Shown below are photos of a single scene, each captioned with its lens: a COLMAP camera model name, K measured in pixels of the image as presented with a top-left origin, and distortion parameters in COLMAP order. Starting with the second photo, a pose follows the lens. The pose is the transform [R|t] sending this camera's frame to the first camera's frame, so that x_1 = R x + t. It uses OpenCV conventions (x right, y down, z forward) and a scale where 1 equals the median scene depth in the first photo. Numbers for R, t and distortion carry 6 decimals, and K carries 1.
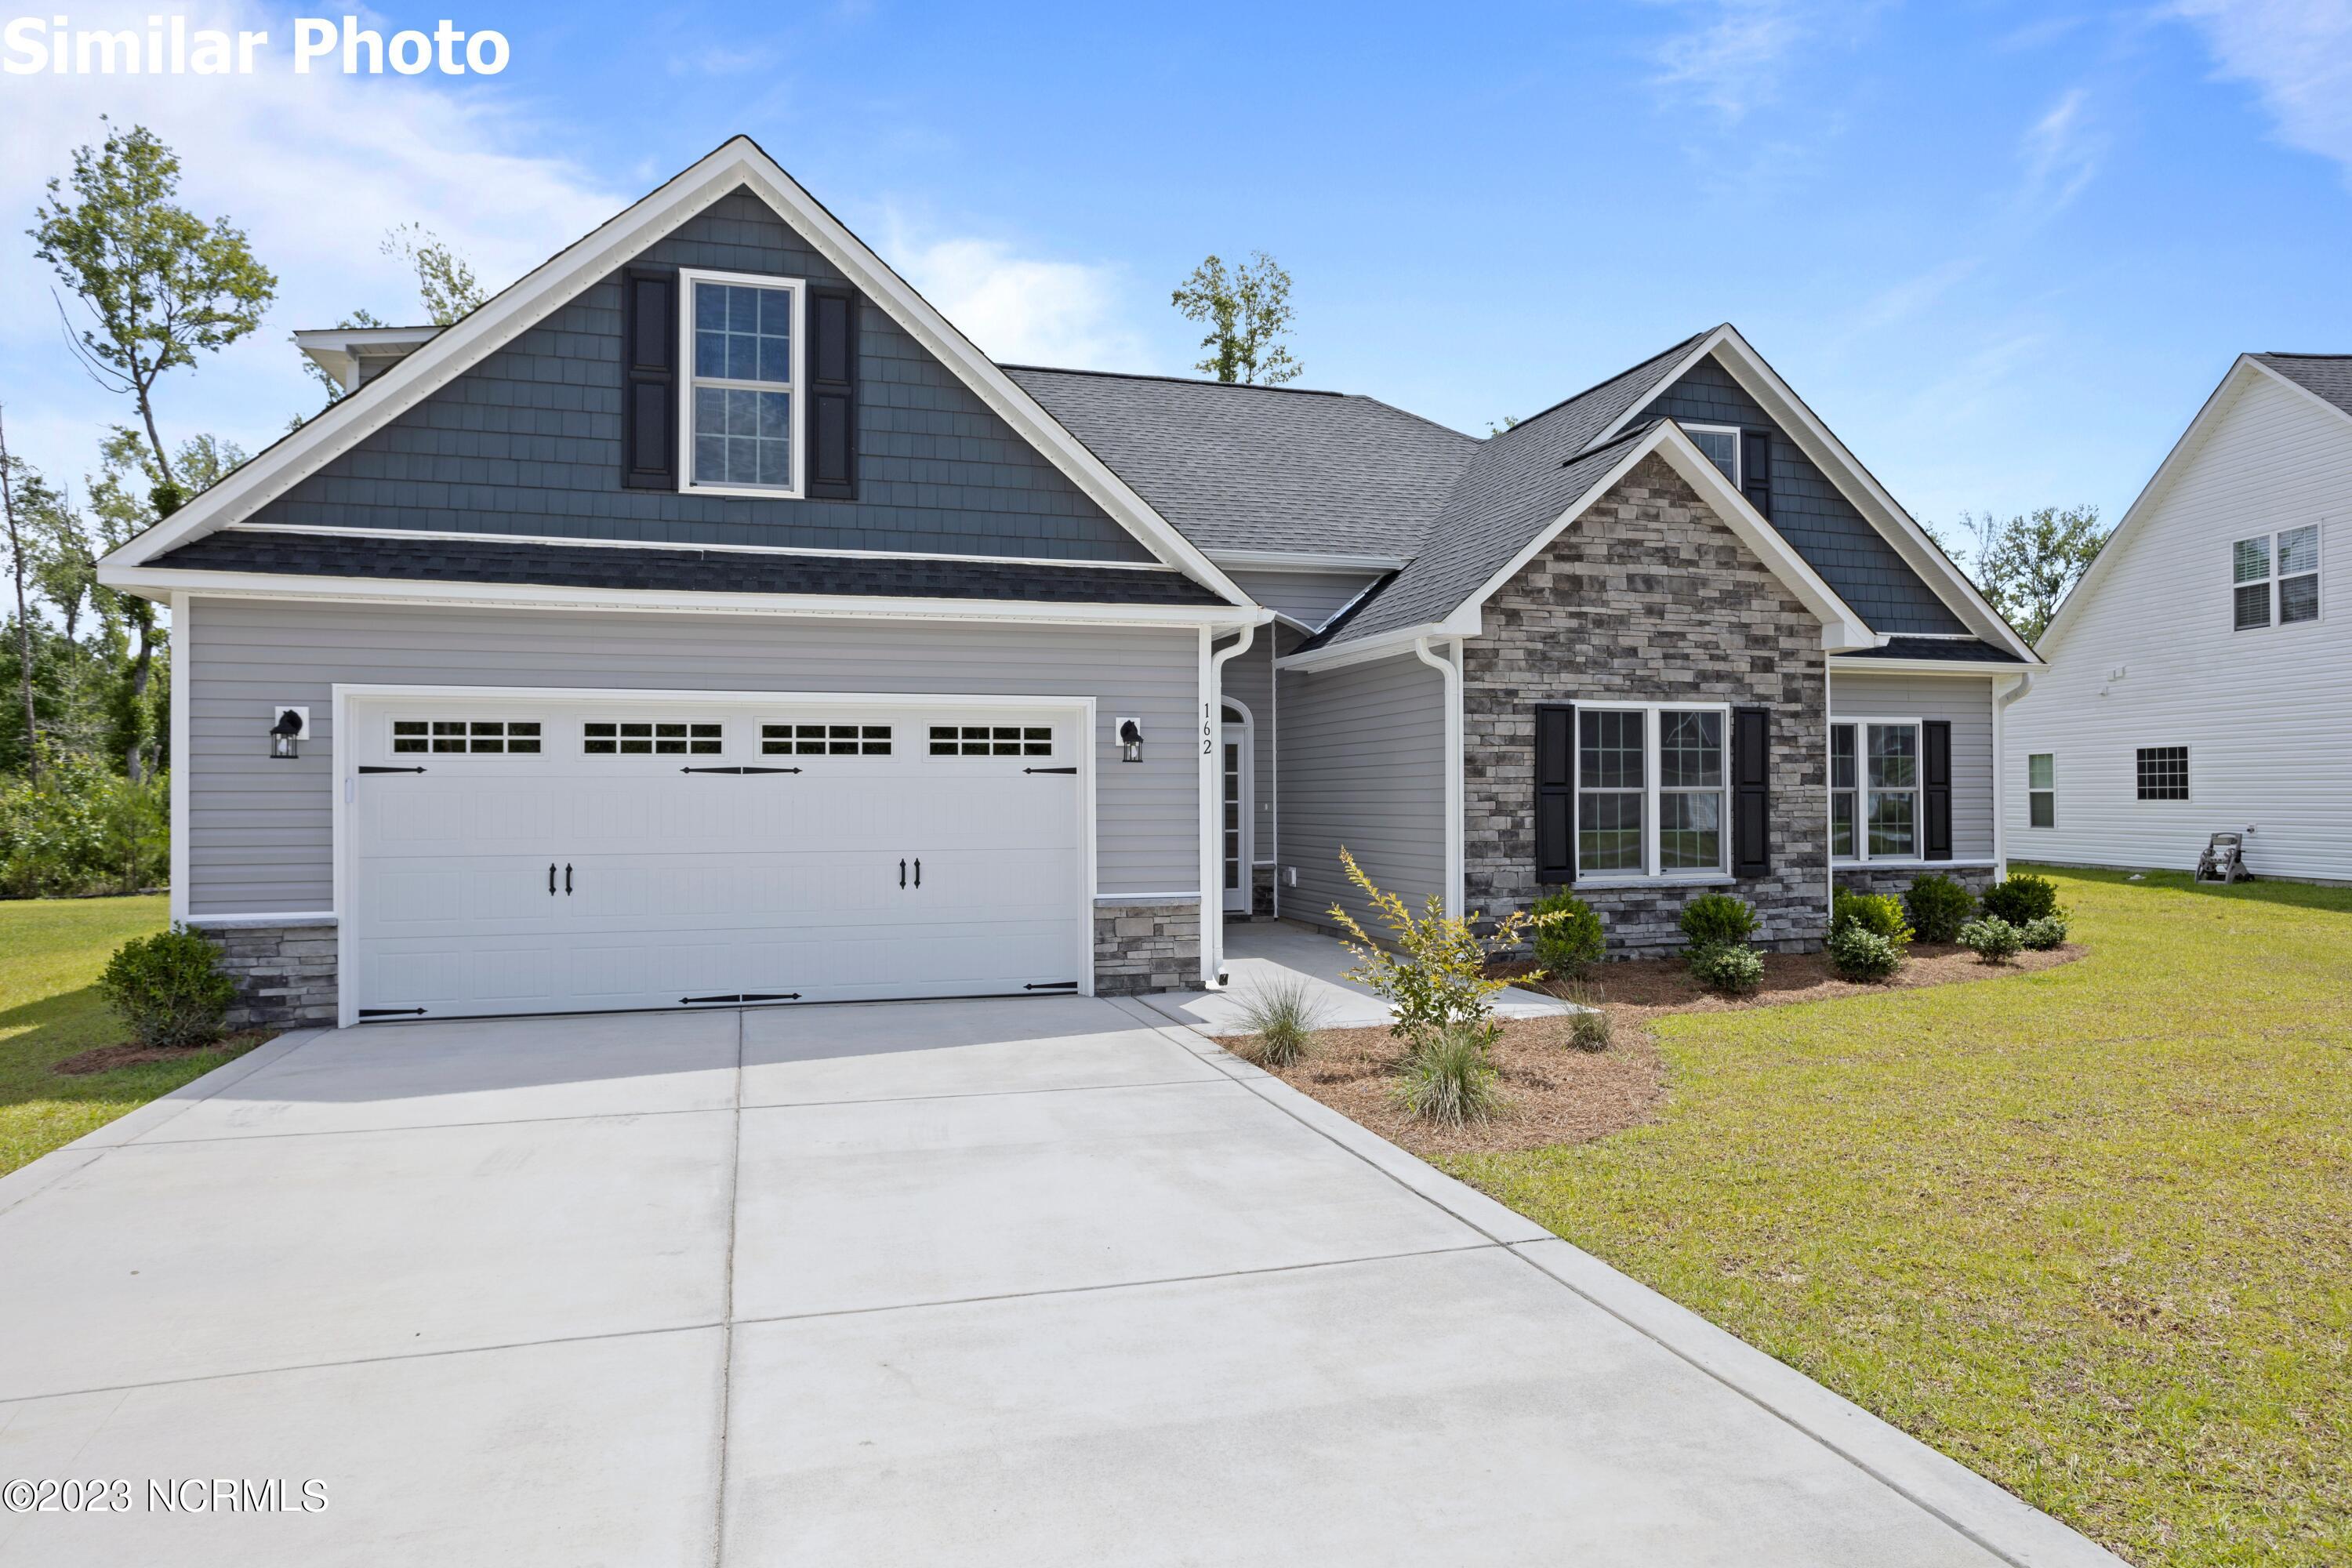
lens RADIAL K [[1407.5, 0, 1184.7], [0, 1407.5, 780.8], [0, 0, 1]] dist [-0.024441, 0.009237]
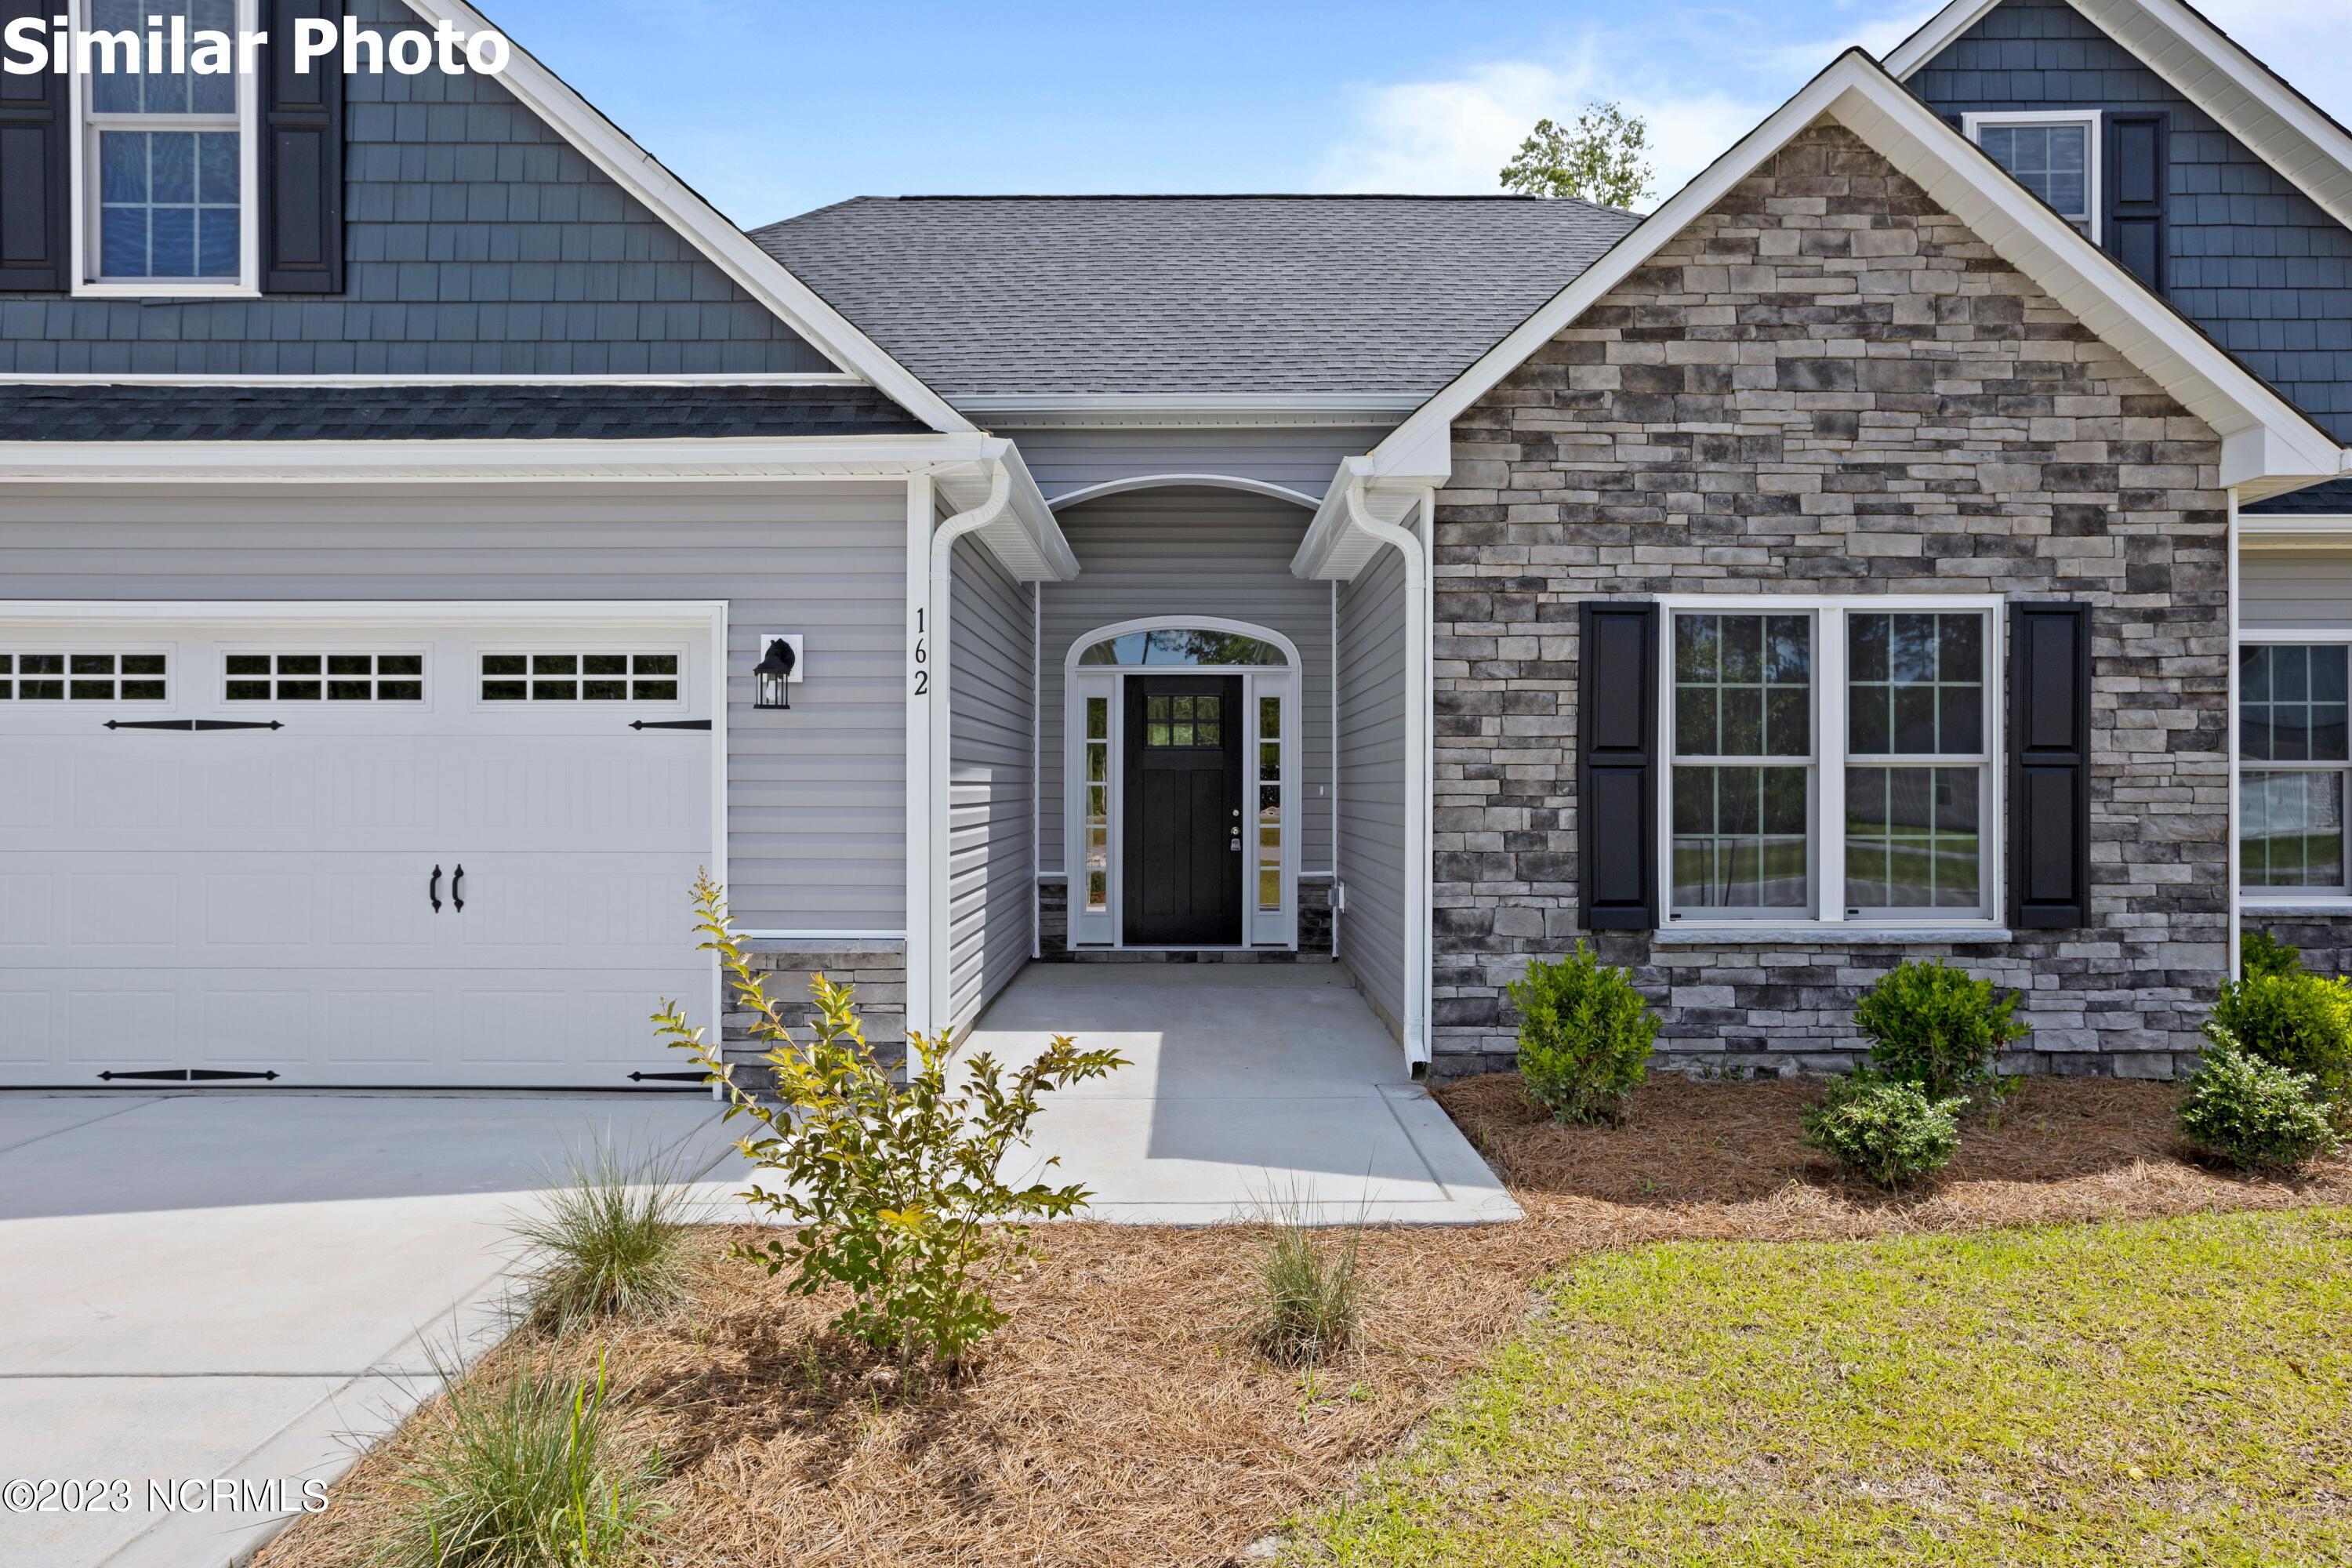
lens RADIAL K [[1523.5, 0, 1182.1], [0, 1523.5, 778.5], [0, 0, 1]] dist [-0.014750, 0.024017]
pose [[0.956222, 0.003647, -0.292618, 0.279608], [-0.001377, 0.999967, 0.007965, 0.009514], [0.292637, -0.007214, 0.956196, 0.391657]]
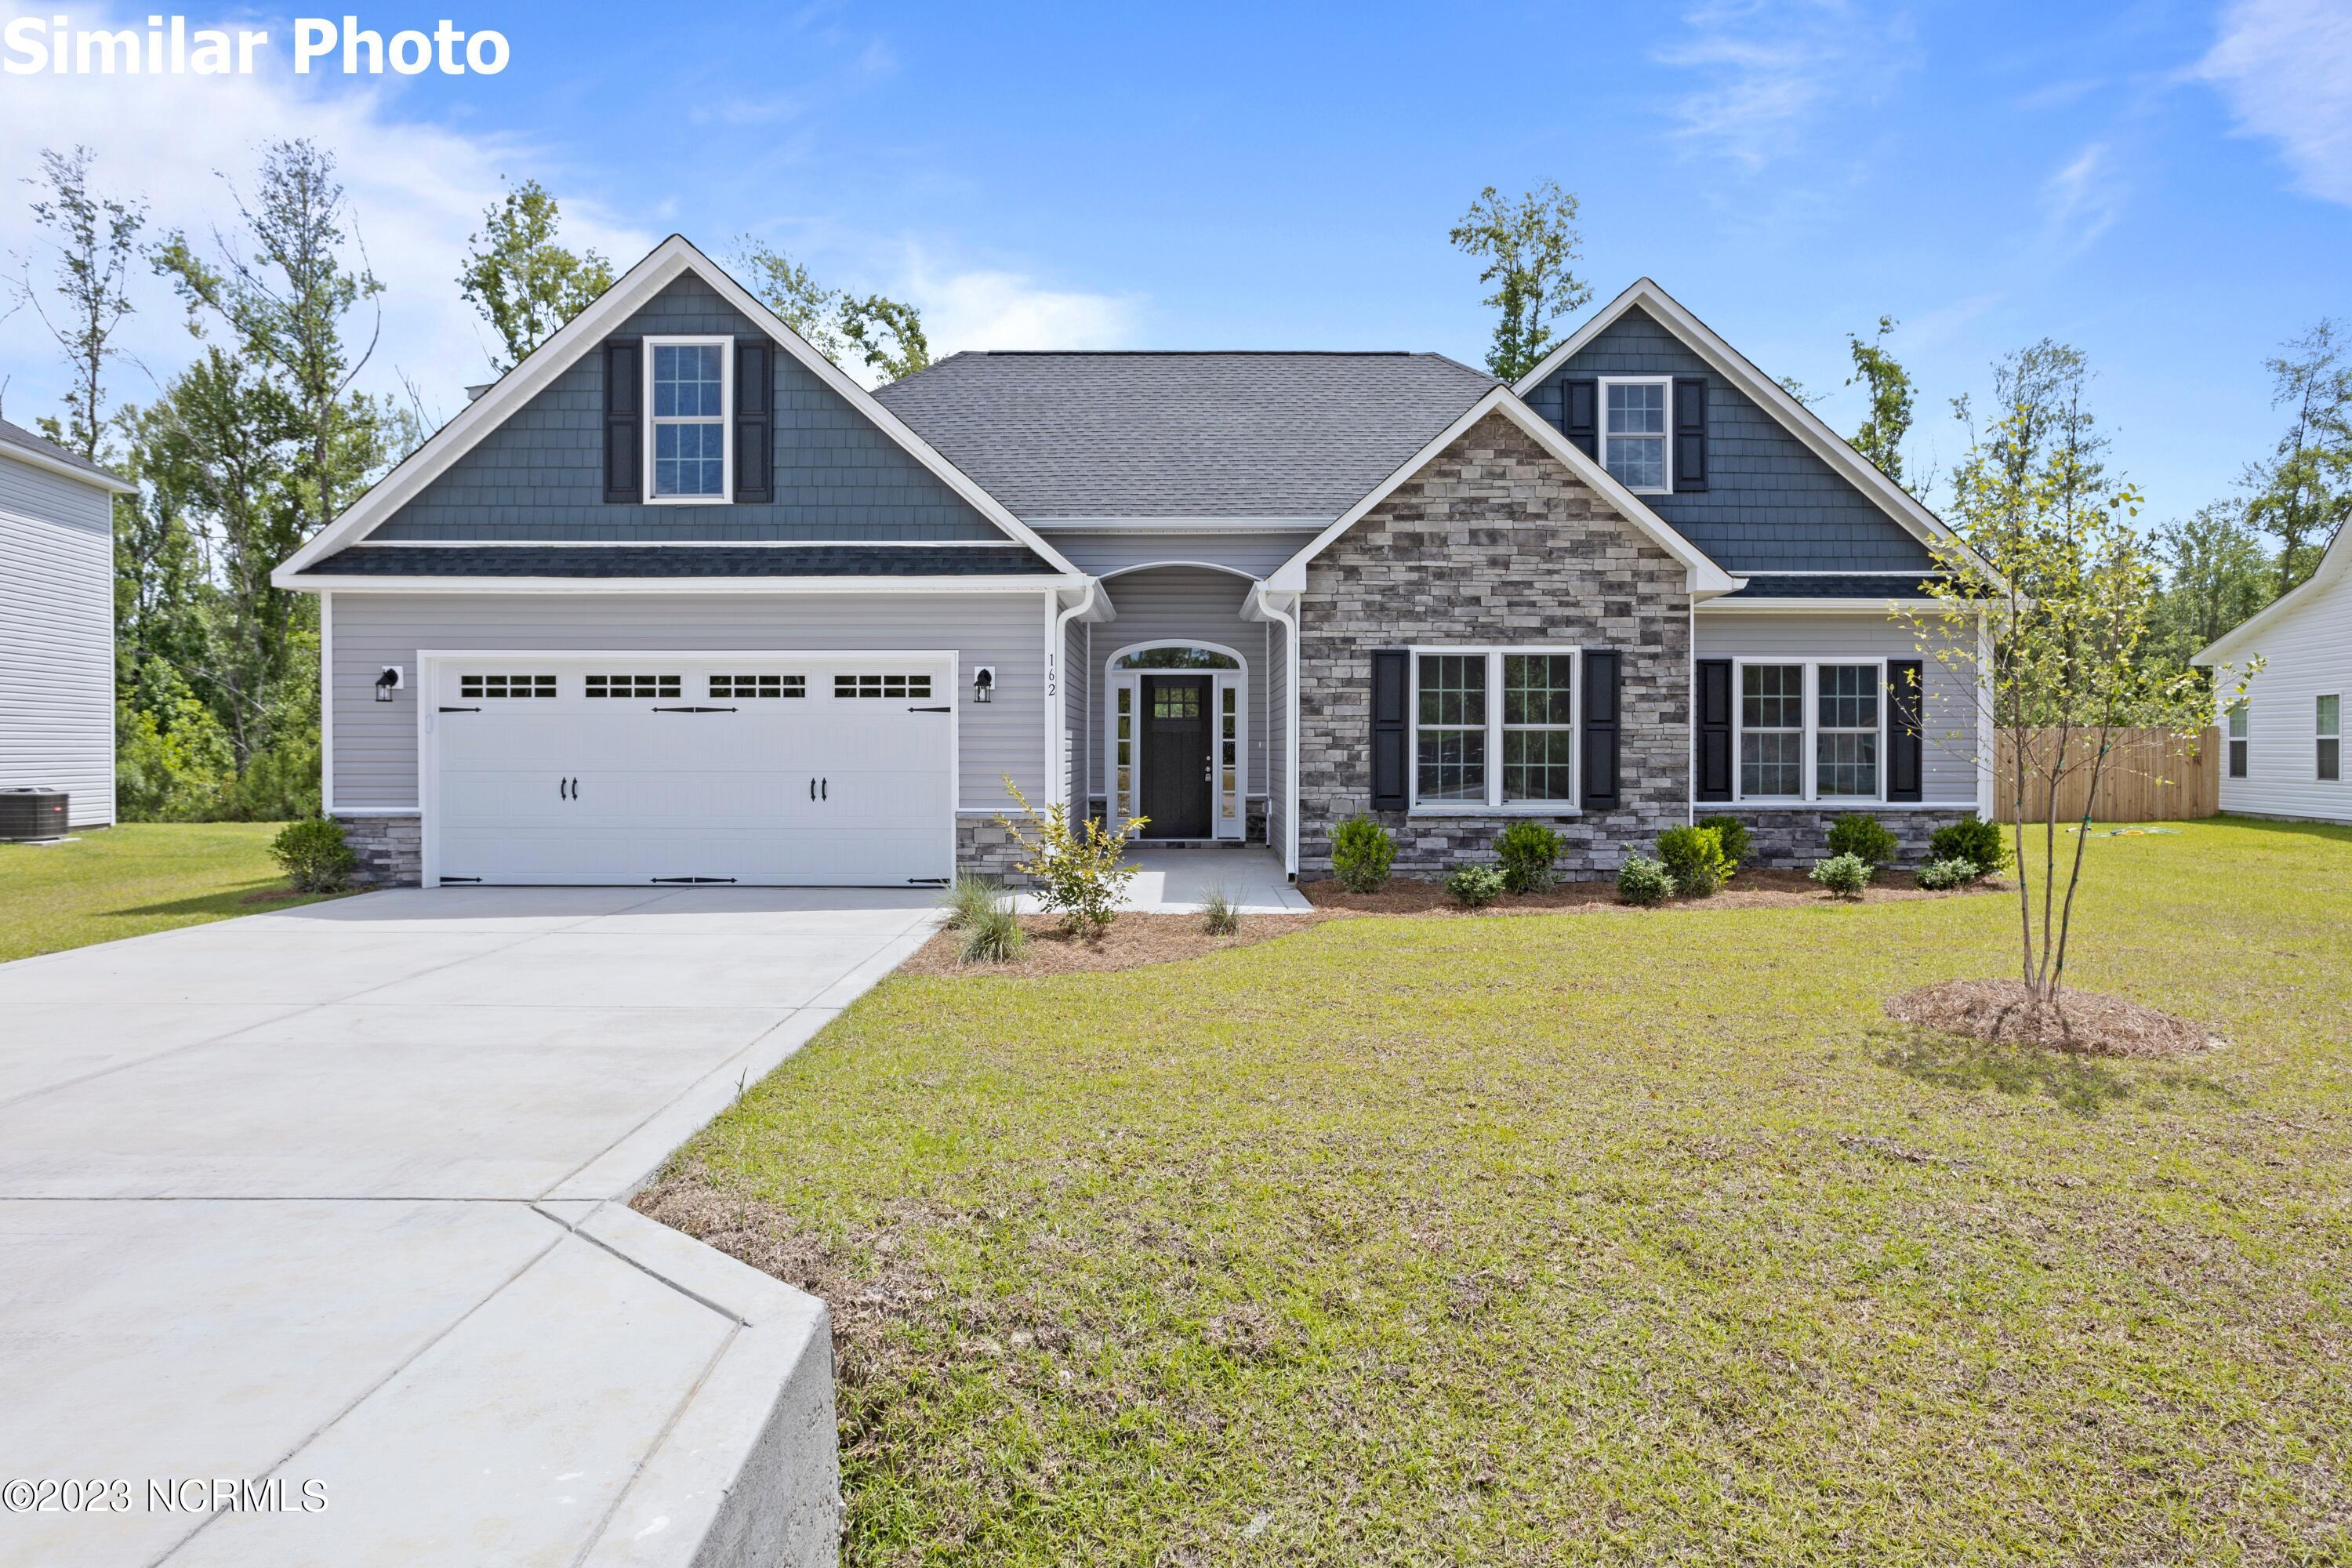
lens RADIAL K [[1472.7, 0, 1174.1], [0, 1472.7, 763.2], [0, 0, 1]] dist [-0.017288, -0.000062]
pose [[0.956493, 0.007934, -0.291648, 0.448913], [-0.001592, 0.999757, 0.021977, 0.010136], [0.291752, -0.020557, 0.956273, -0.172794]]
